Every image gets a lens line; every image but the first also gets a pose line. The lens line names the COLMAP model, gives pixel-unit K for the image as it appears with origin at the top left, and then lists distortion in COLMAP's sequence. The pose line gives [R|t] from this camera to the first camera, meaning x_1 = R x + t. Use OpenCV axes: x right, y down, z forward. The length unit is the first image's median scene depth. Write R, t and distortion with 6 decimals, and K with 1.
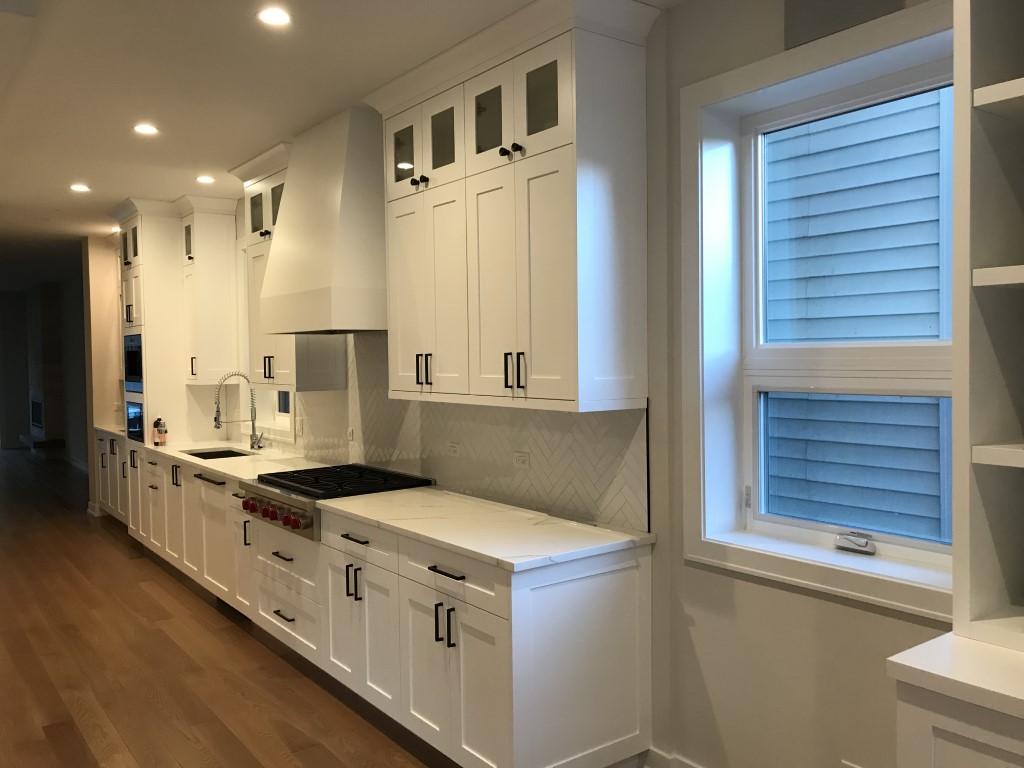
lens RADIAL K [[840.2, 0, 510.3], [0, 840.2, 375.5], [0, 0, 1]] dist [0.013463, -0.002237]
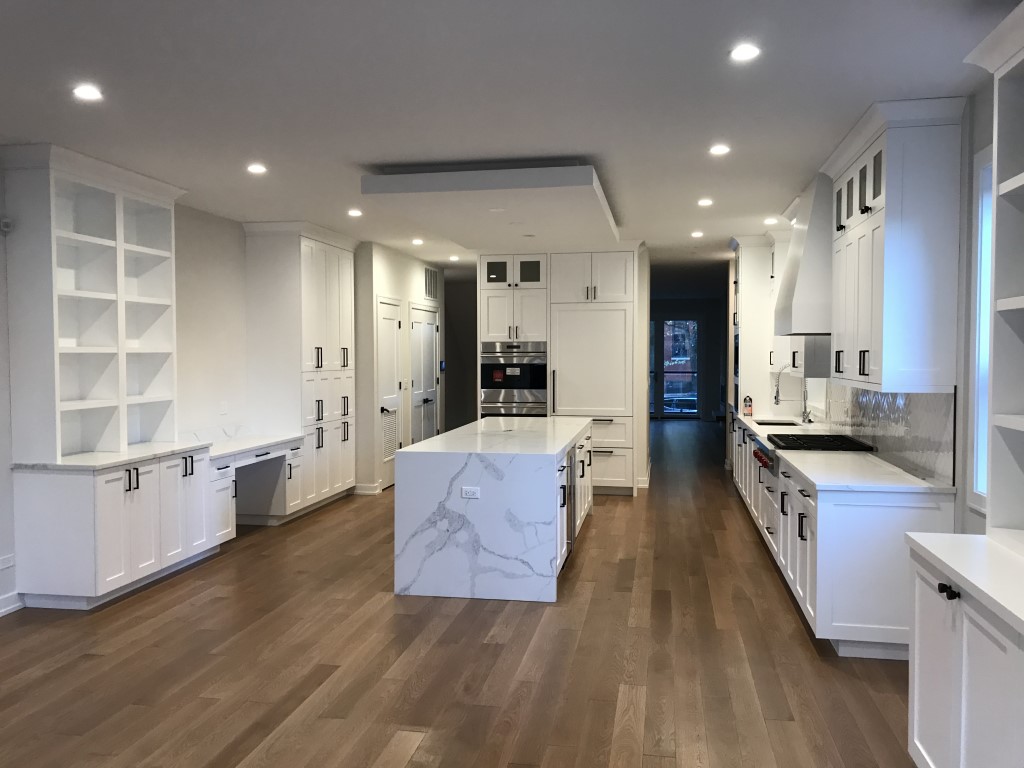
lens RADIAL K [[840.2, 0, 512.1], [0, 840.2, 386.1], [0, 0, 1]] dist [0.013463, -0.002237]
pose [[0.680484, 0.039810, -0.731681, 0.482067], [-0.025014, 0.999203, 0.031102, 0.002696], [0.732336, -0.002862, 0.680938, -0.312013]]
